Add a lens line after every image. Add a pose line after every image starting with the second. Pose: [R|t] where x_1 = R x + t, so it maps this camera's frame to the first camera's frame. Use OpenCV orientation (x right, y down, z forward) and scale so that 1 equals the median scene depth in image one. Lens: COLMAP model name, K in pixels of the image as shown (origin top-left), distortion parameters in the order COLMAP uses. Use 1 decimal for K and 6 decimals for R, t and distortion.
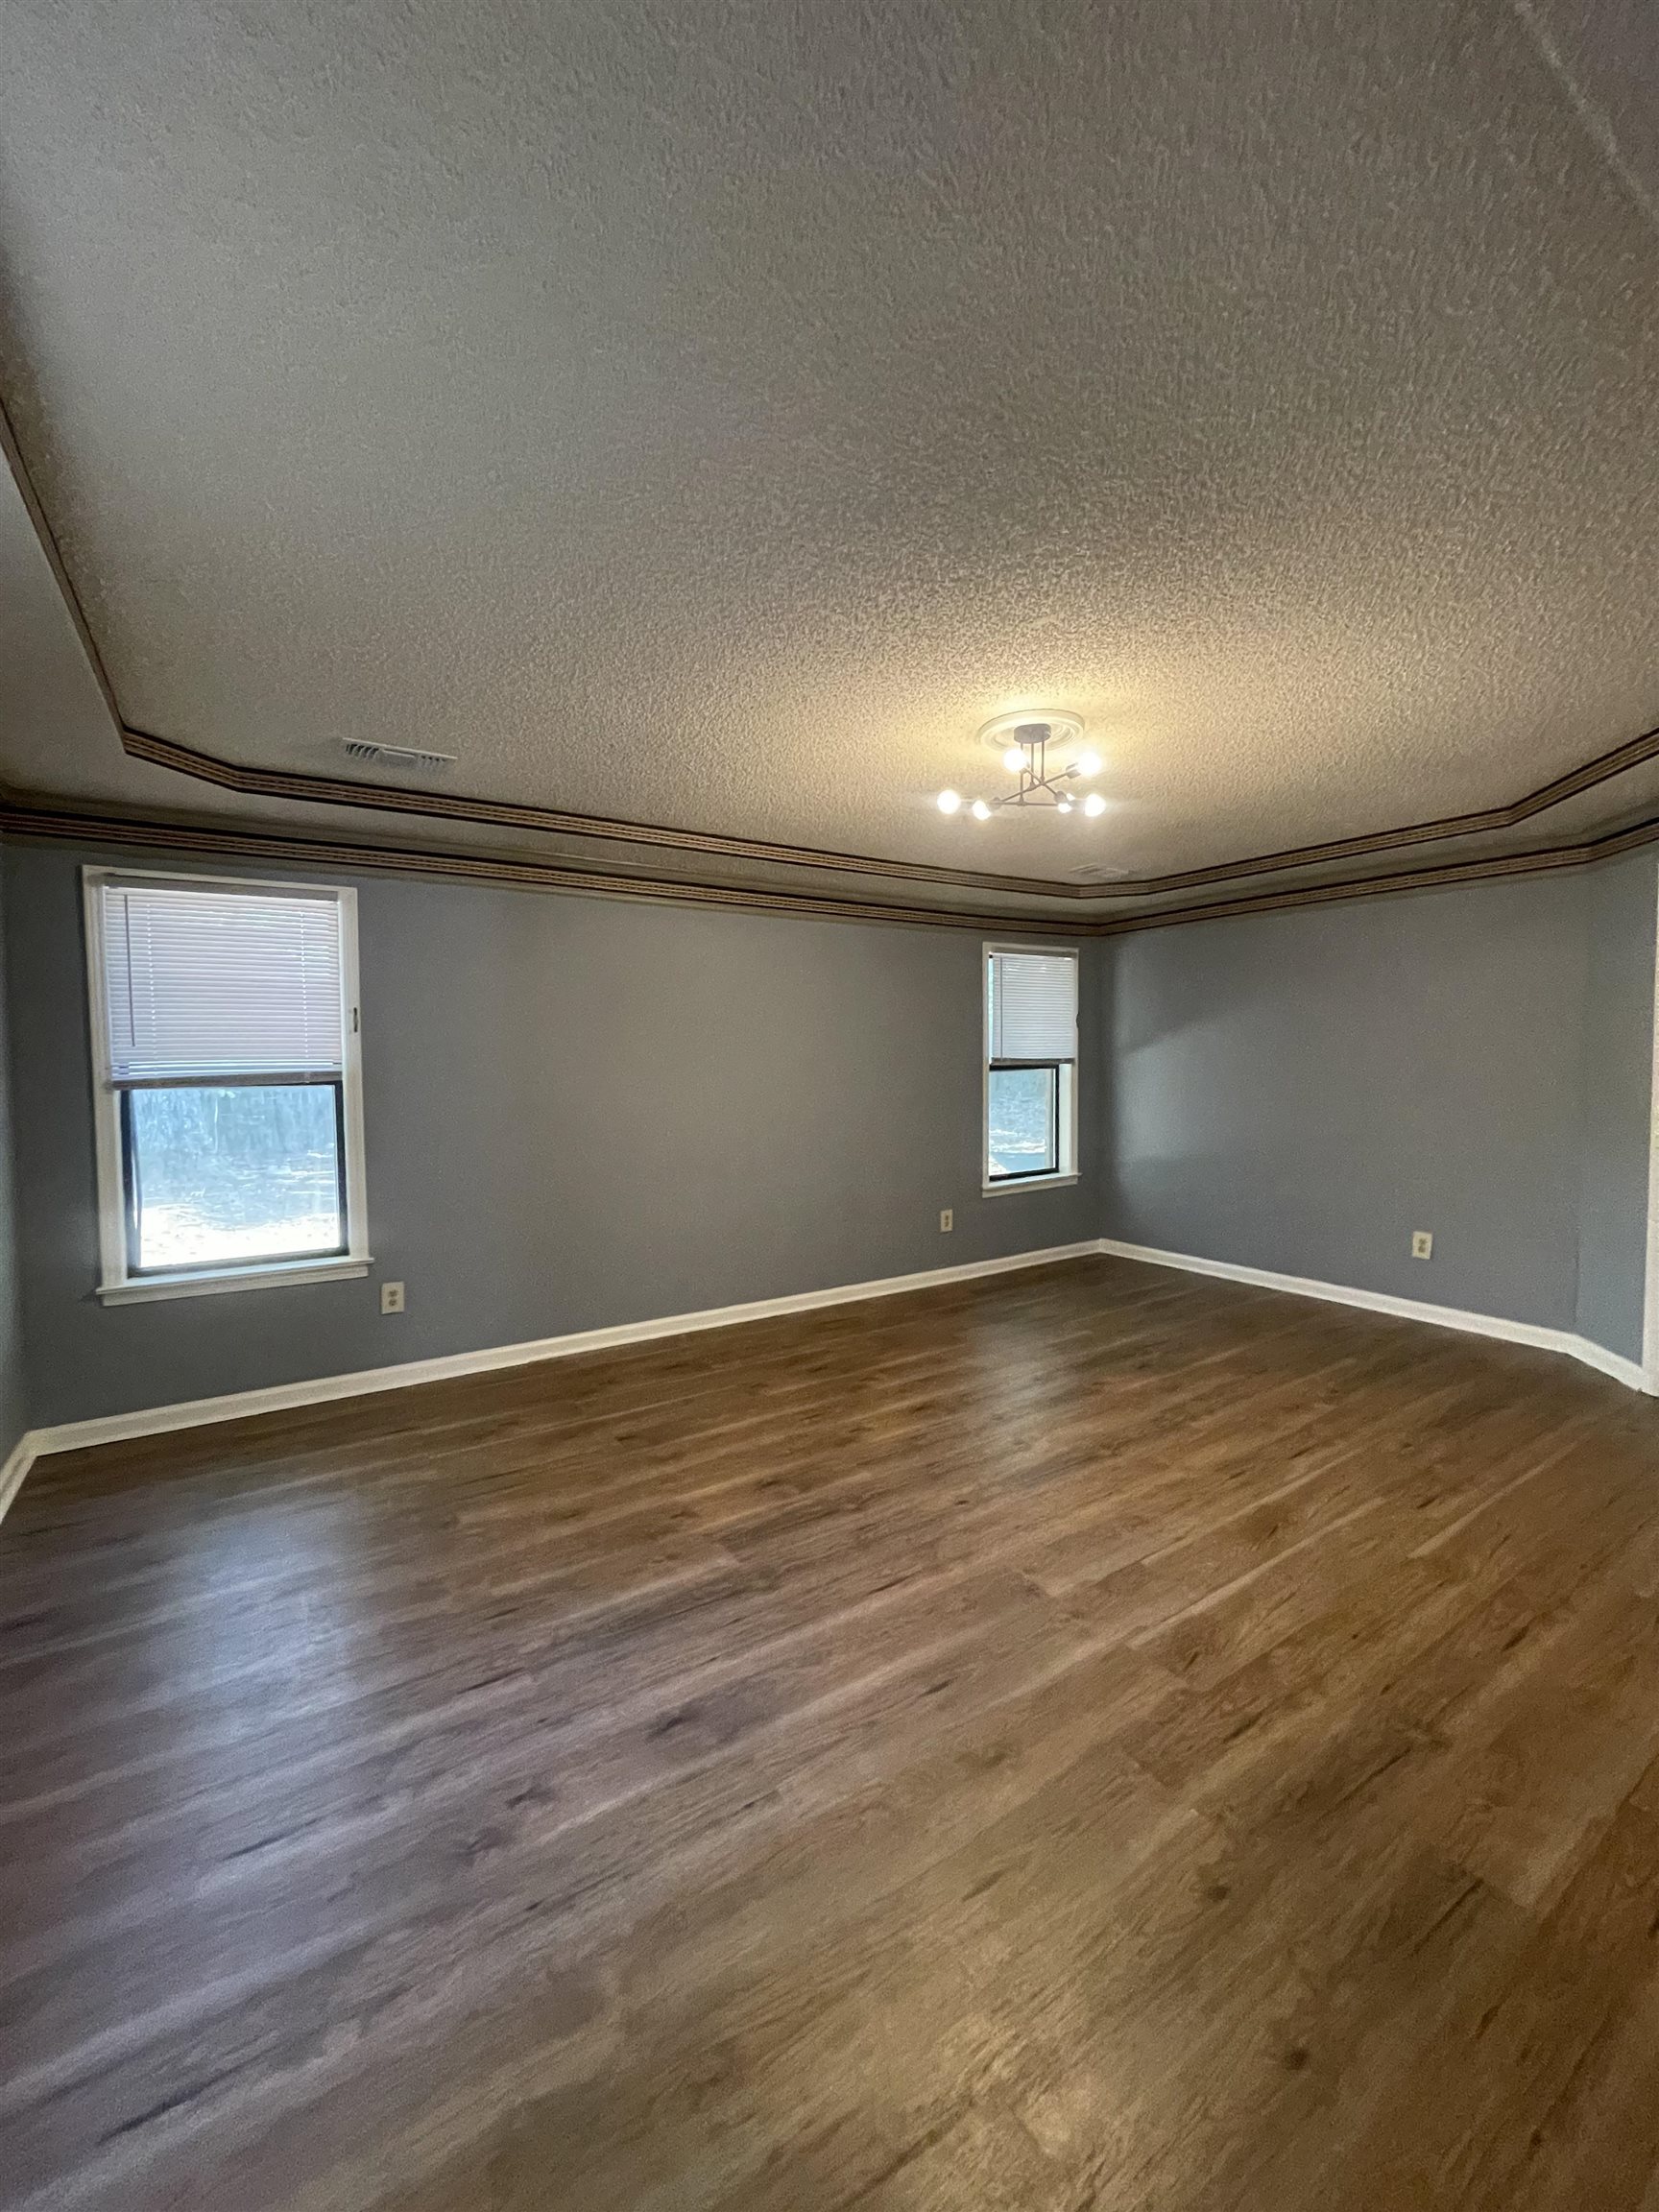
lens RADIAL K [[893.6, 0, 827.4], [0, 893.6, 1105.7], [0, 0, 1]] dist [-0.001872, 0.001907]
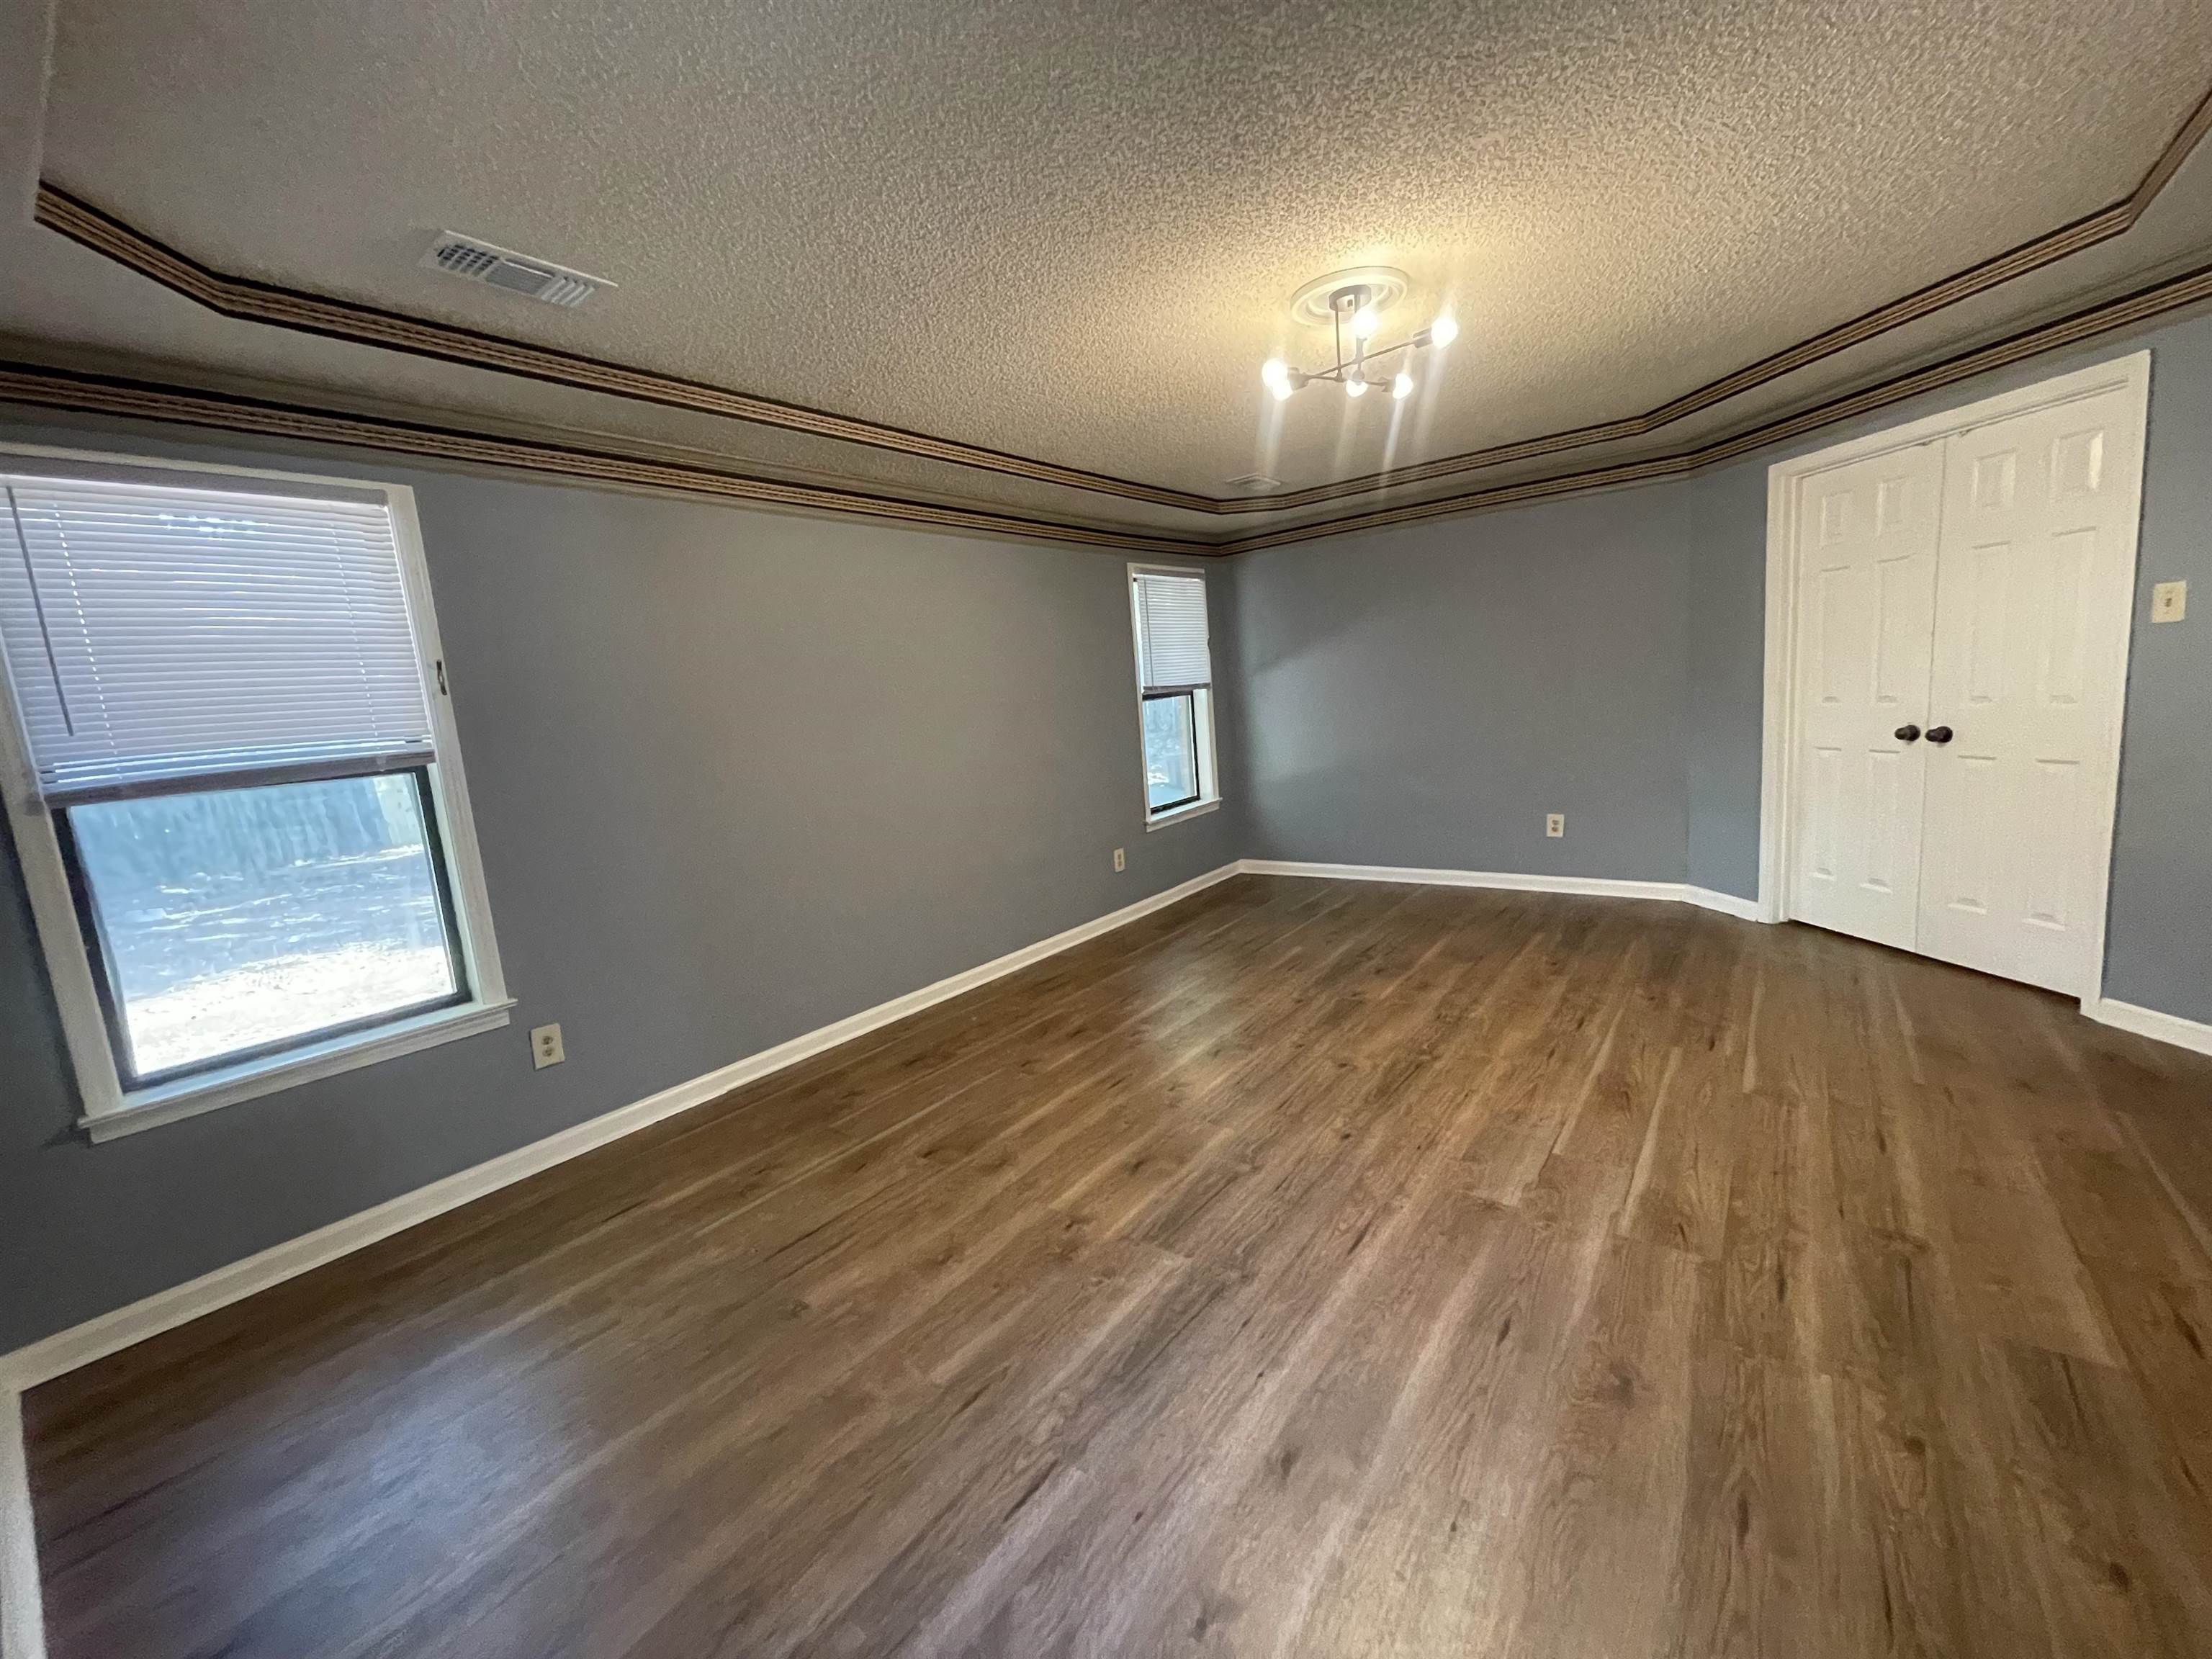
lens RADIAL K [[893.6, 0, 1107.6], [0, 893.6, 829.2], [0, 0, 1]] dist [-0.001872, 0.001907]
pose [[0.942480, -0.115579, 0.313646, -0.293850], [0.089116, 0.991239, 0.097487, 0.001910], [-0.322165, -0.063929, 0.944522, 0.167084]]
